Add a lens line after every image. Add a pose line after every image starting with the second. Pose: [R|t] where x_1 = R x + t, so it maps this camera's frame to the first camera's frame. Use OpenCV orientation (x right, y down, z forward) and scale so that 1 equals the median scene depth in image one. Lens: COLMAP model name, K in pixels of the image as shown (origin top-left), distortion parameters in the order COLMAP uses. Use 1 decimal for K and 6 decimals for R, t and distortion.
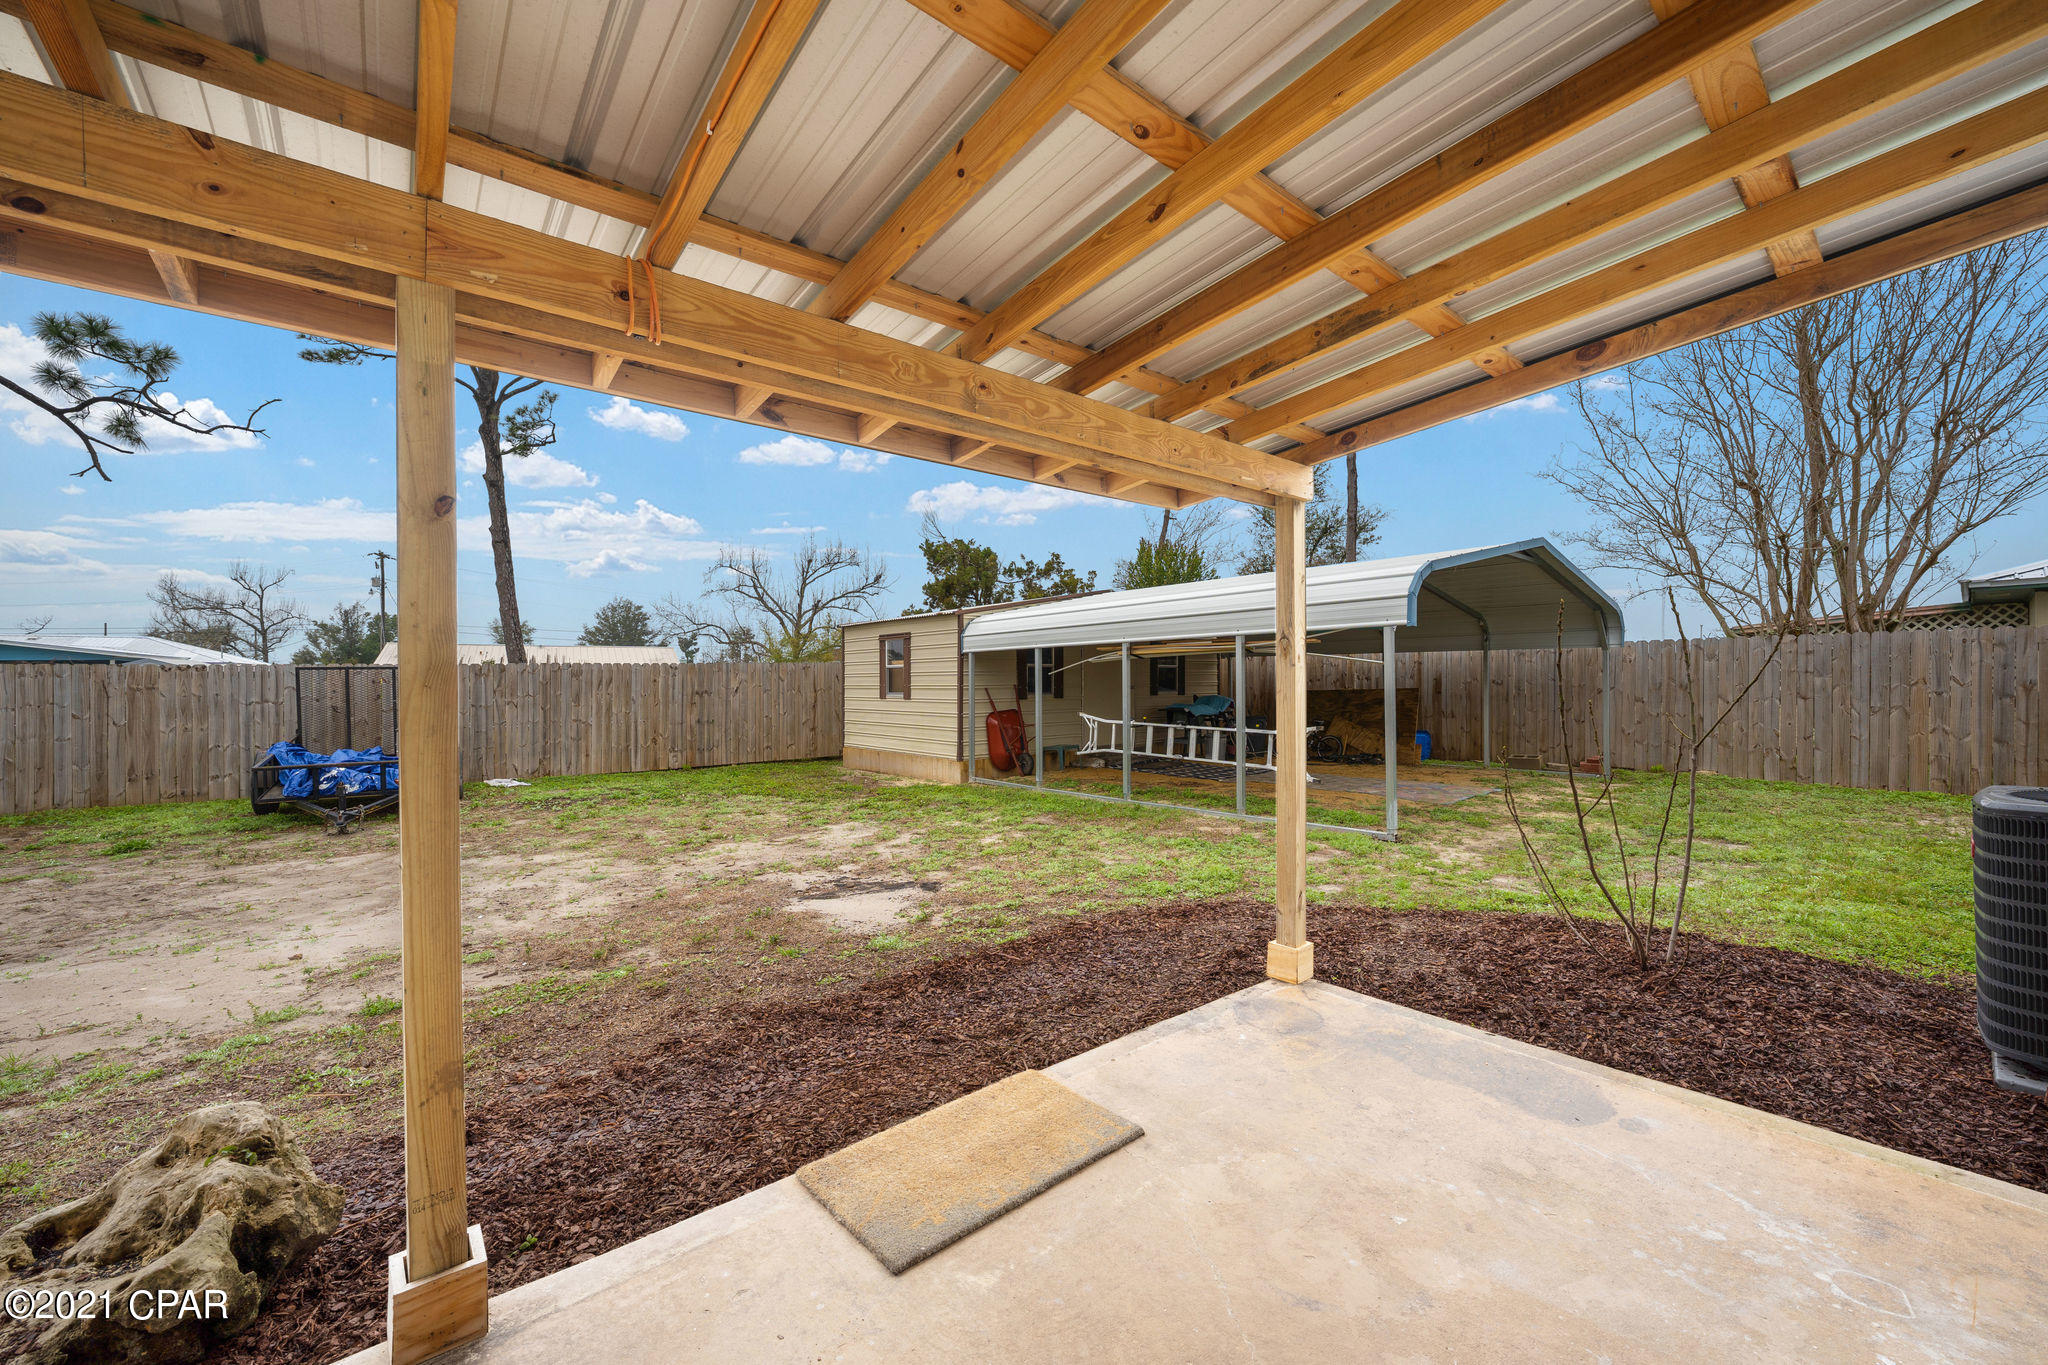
lens RADIAL K [[794.4, 0, 1035.8], [0, 794.4, 681.6], [0, 0, 1]] dist [-0.018760, 0.005242]
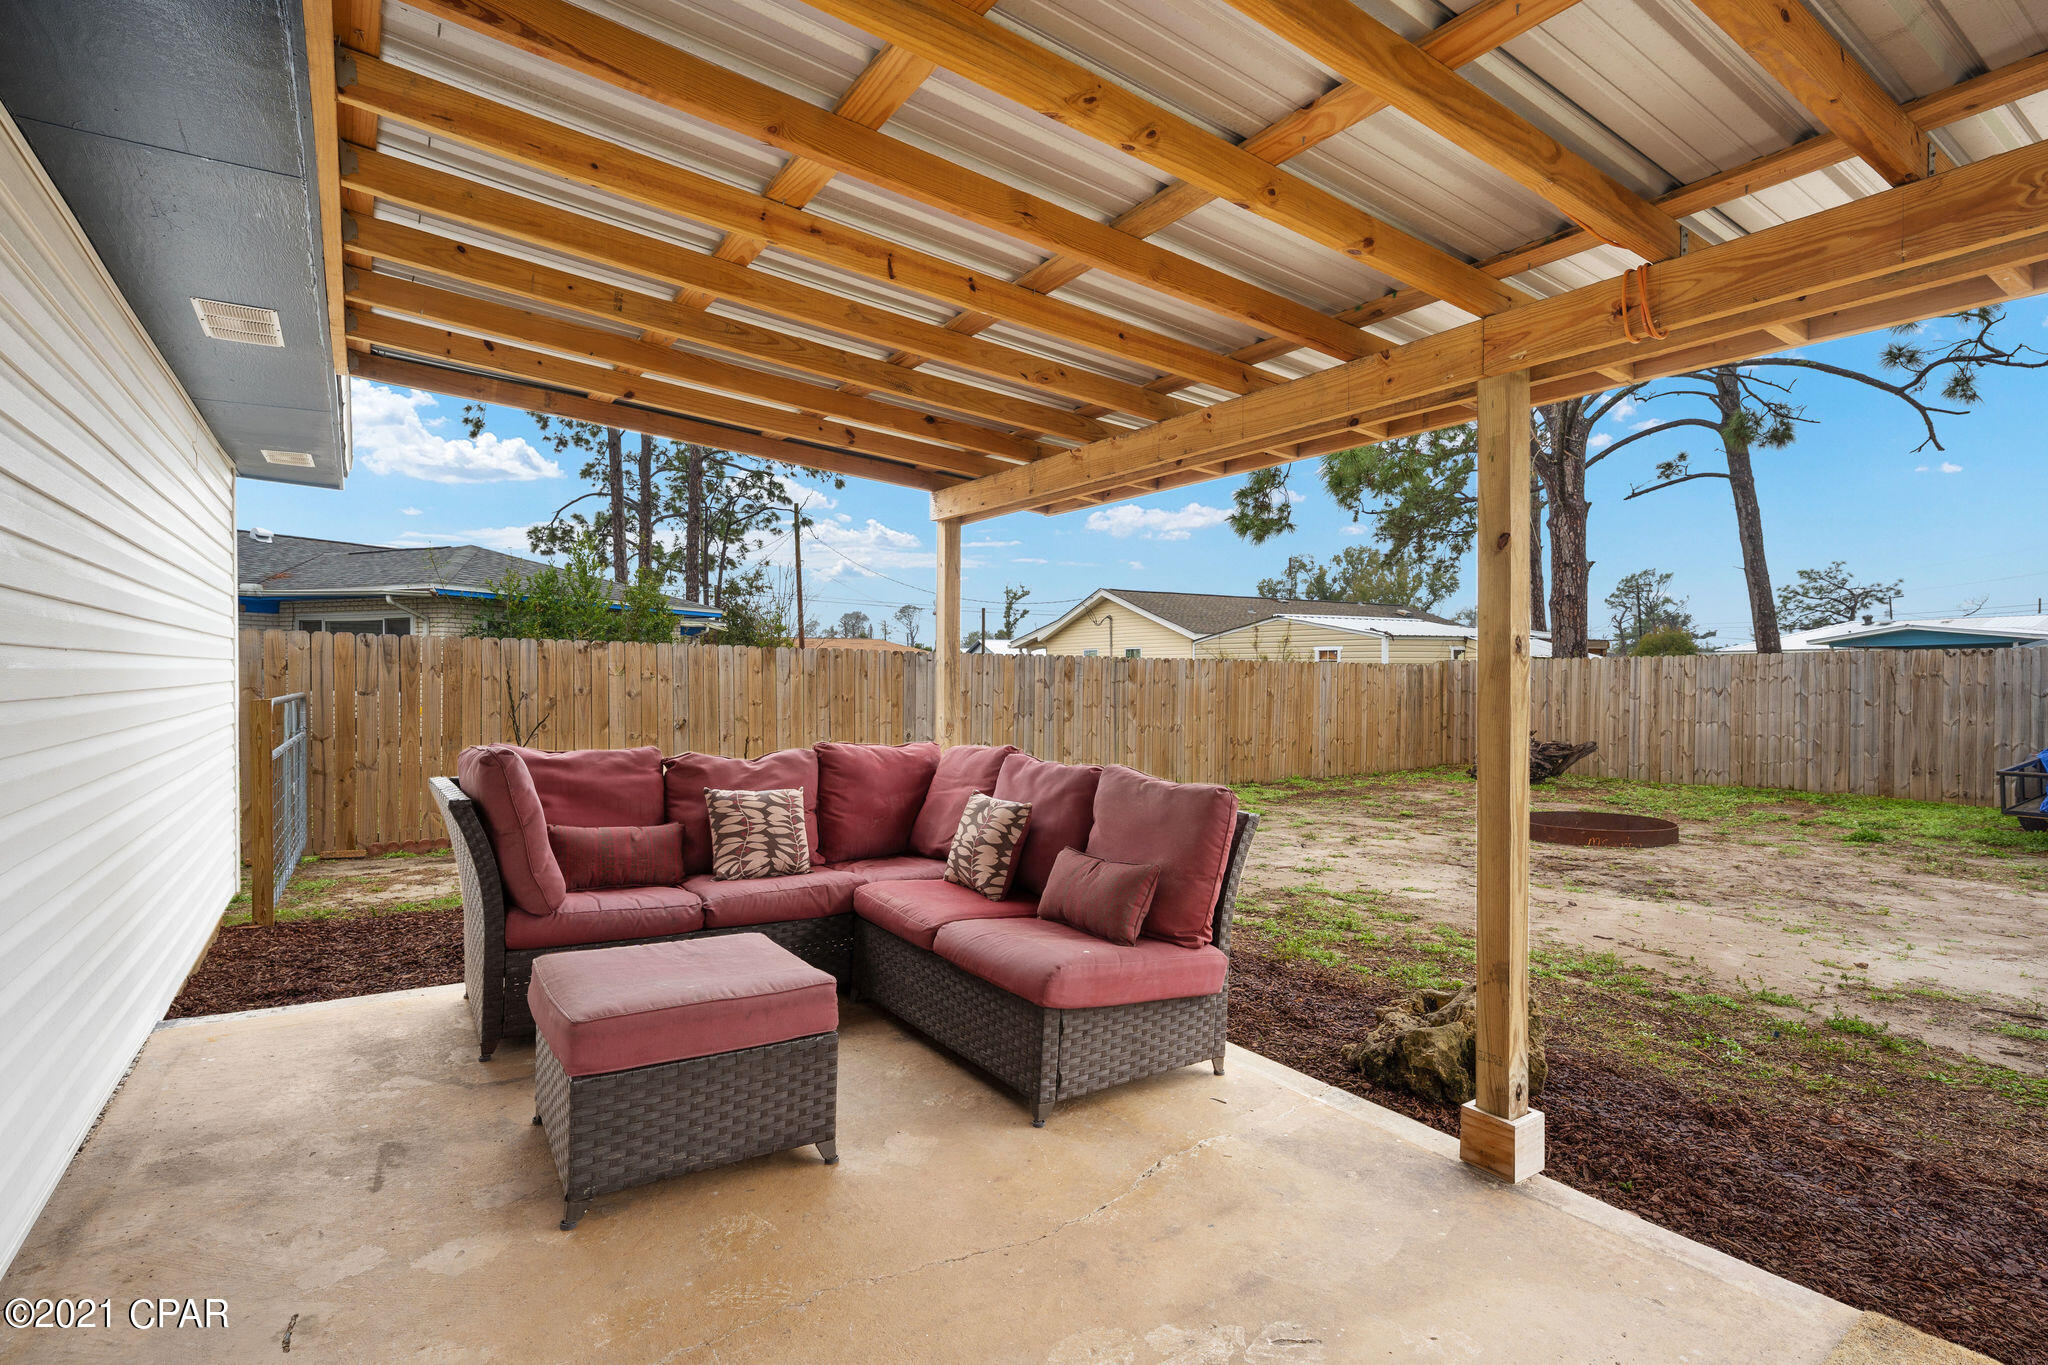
lens RADIAL K [[1068.7, 0, 1024.0], [0, 1068.7, 682.5], [0, 0, 1]] dist [0.002099, 0.000392]
pose [[-0.118589, 0.015354, -0.992825, 0.247273], [0.000237, 0.999881, 0.015435, -0.002968], [0.992943, 0.001595, -0.118579, 0.090588]]
